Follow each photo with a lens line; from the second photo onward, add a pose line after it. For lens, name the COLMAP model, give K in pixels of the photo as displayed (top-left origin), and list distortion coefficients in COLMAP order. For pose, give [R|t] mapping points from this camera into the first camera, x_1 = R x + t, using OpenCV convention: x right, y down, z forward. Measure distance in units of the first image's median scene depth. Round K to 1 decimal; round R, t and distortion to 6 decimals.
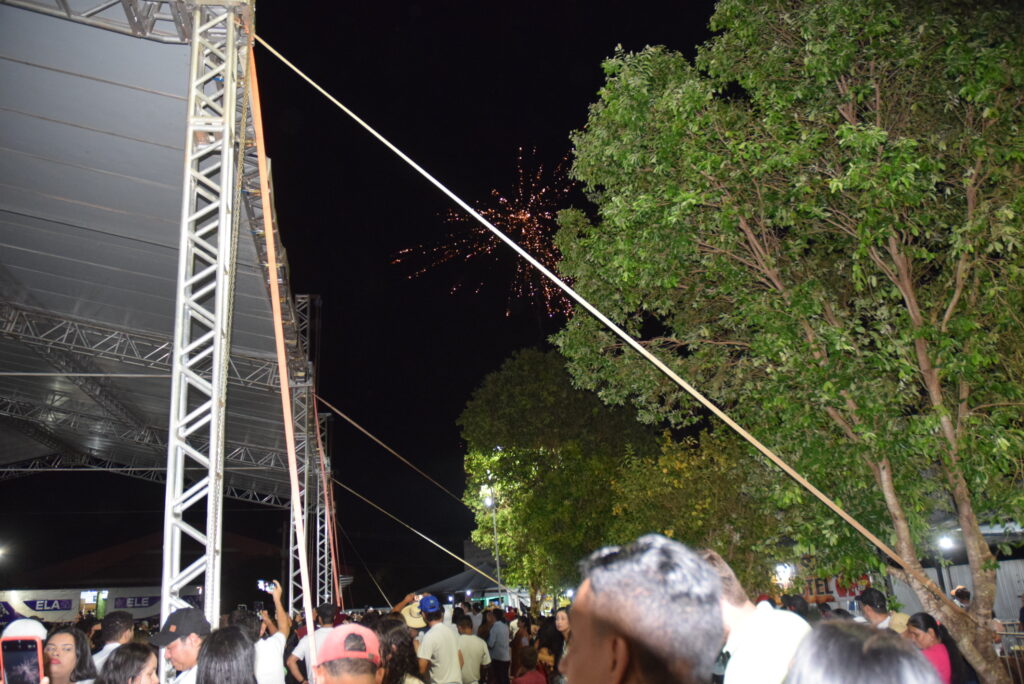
lens RADIAL K [[785.7, 0, 515.5], [0, 785.7, 345.7], [0, 0, 1]] dist [-0.029247, 0.008163]
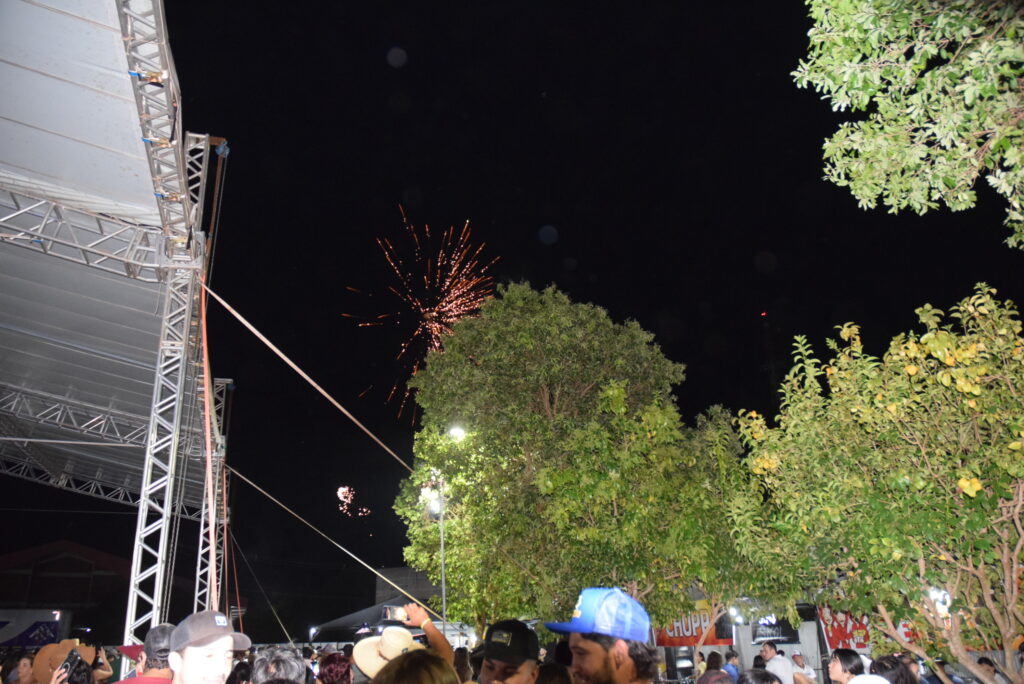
lens RADIAL K [[782.1, 0, 515.8], [0, 782.1, 347.6], [0, 0, 1]] dist [-0.028706, 0.013894]
pose [[0.992205, 0.067924, 0.104475, -0.041484], [-0.062975, 0.996763, -0.049971, 0.071157], [-0.107531, 0.043002, 0.993271, 0.208673]]
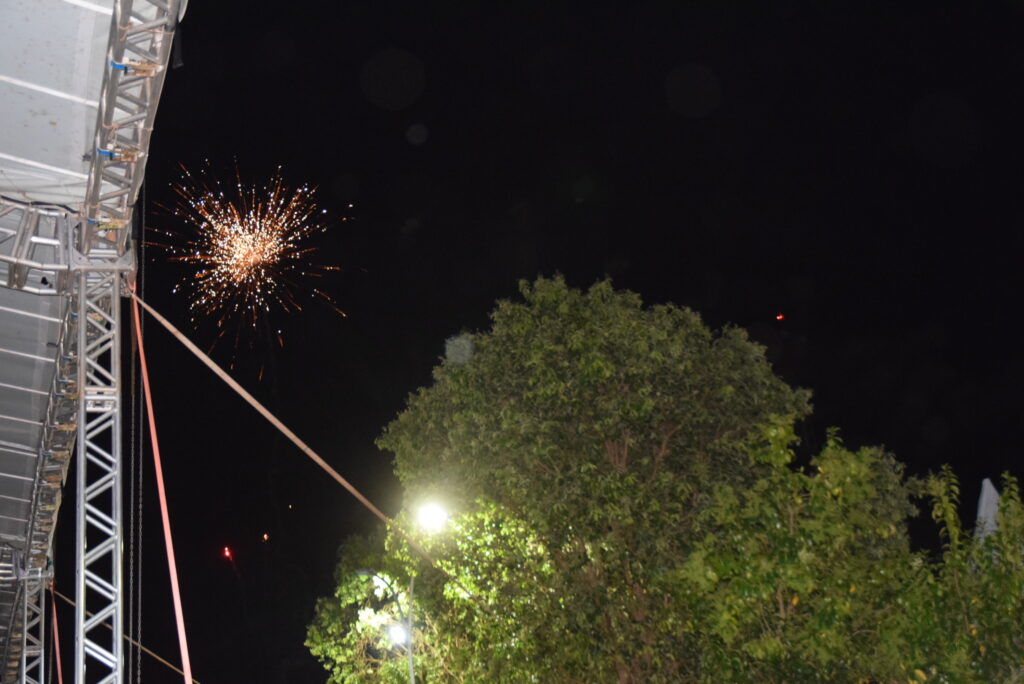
lens RADIAL K [[1220.3, 0, 519.8], [0, 1220.3, 347.5], [0, 0, 1]] dist [-0.080563, 0.192465]
pose [[0.977492, 0.026361, 0.209320, -0.109799], [-0.008752, 0.996376, -0.084608, 0.076898], [-0.210791, 0.080872, 0.974180, 0.215149]]
